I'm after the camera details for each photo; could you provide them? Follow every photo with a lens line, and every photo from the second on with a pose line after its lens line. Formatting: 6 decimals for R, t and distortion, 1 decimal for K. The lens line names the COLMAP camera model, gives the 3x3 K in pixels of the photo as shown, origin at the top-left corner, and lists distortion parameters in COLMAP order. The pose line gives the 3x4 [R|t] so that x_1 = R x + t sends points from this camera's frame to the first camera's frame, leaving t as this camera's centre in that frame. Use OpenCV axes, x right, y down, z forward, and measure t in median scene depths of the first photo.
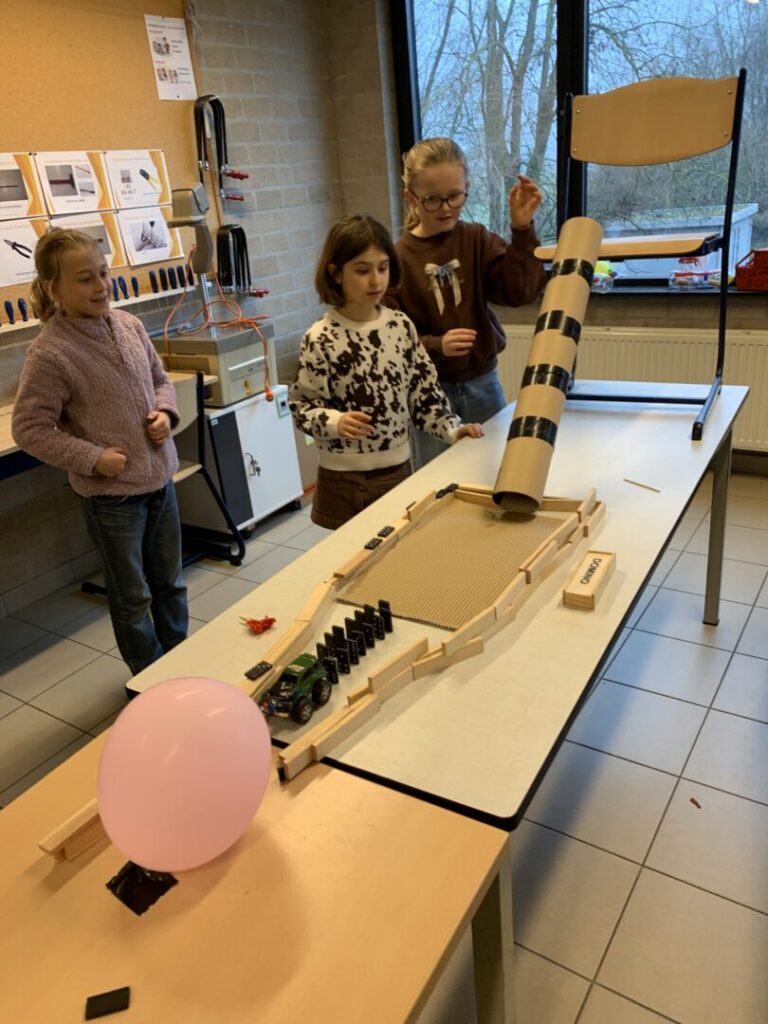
lens RADIAL K [[783.7, 0, 382.8], [0, 783.7, 506.4], [0, 0, 1]] dist [0.012753, -0.011464]
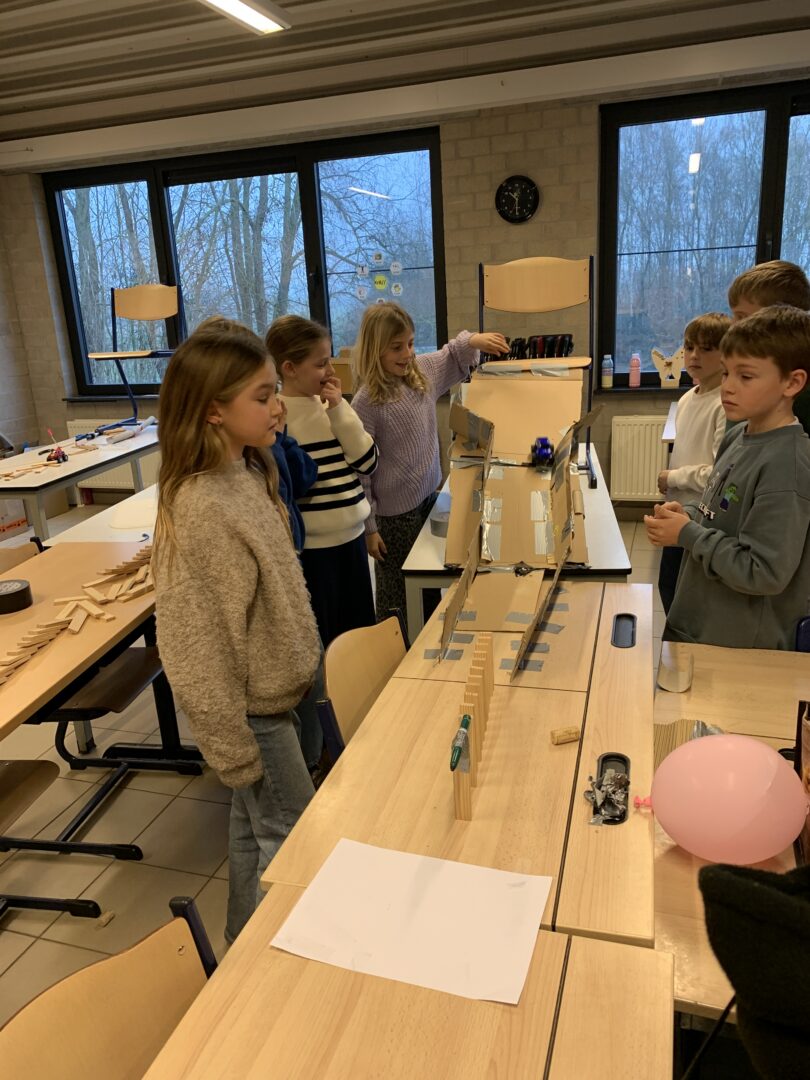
lens RADIAL K [[826.6, 0, 410.4], [0, 826.6, 548.0], [0, 0, 1]] dist [0.012753, -0.011464]
pose [[0.962149, -0.042688, 0.269159, 0.263606], [0.073895, 0.991520, -0.106898, 0.255791], [-0.262314, 0.122742, 0.957145, -0.708095]]
